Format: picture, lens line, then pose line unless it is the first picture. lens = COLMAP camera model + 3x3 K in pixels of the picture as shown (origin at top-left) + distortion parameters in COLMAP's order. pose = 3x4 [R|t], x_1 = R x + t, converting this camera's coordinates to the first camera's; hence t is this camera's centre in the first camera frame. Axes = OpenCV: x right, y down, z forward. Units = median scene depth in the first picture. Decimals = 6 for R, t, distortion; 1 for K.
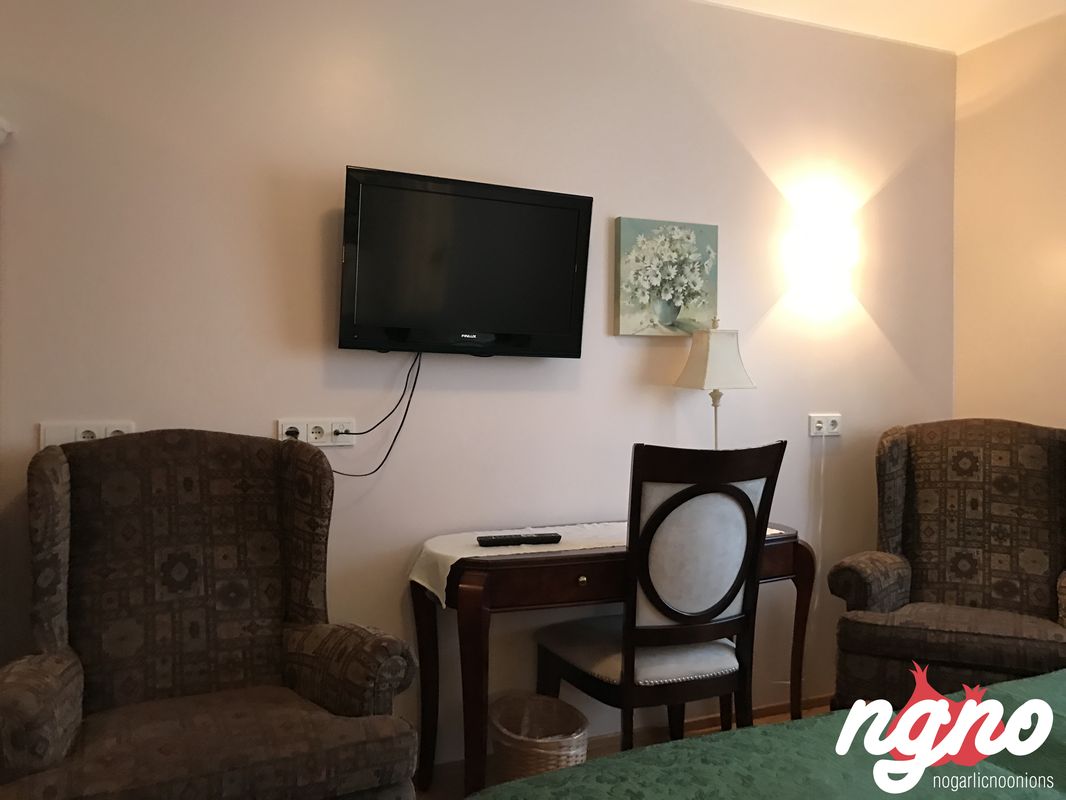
lens RADIAL K [[889.5, 0, 543.2], [0, 889.5, 399.3], [0, 0, 1]] dist [0.008260, 0.004036]
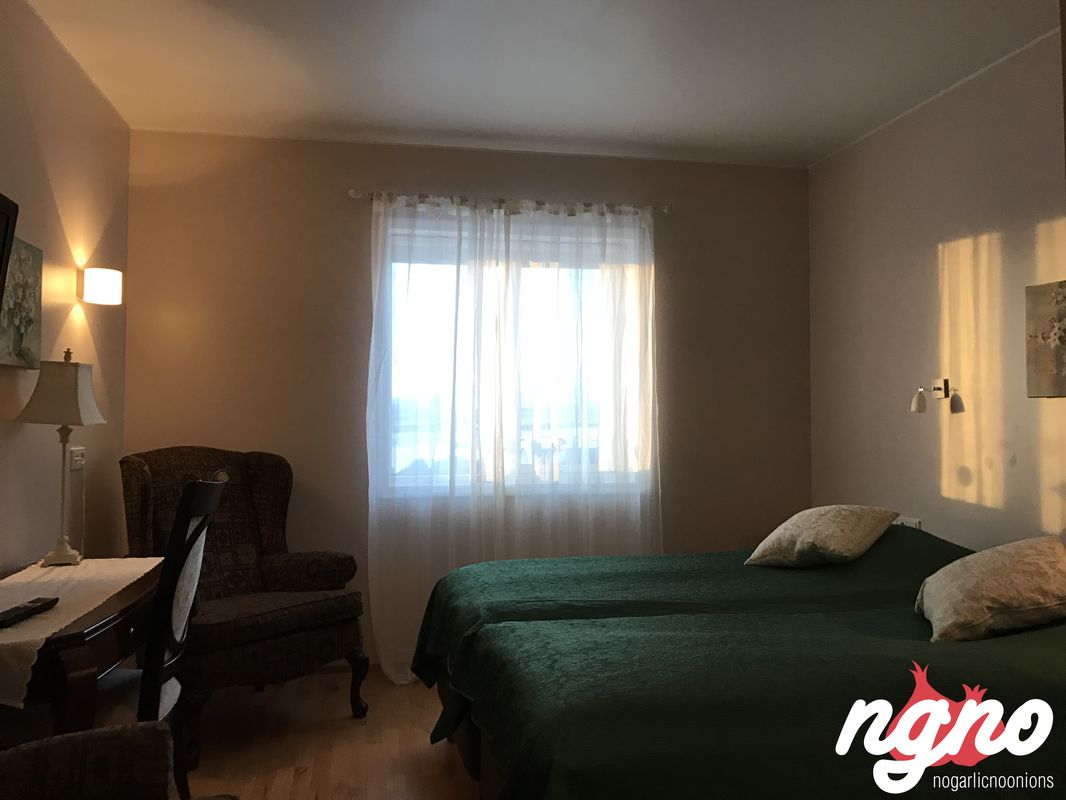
lens RADIAL K [[889.5, 0, 543.2], [0, 889.5, 399.3], [0, 0, 1]] dist [0.008260, 0.004036]
pose [[0.196259, 0.016138, 0.980419, -0.633606], [0.010125, 0.999778, -0.018483, -0.015683], [-0.980500, 0.013554, 0.196052, 0.308270]]
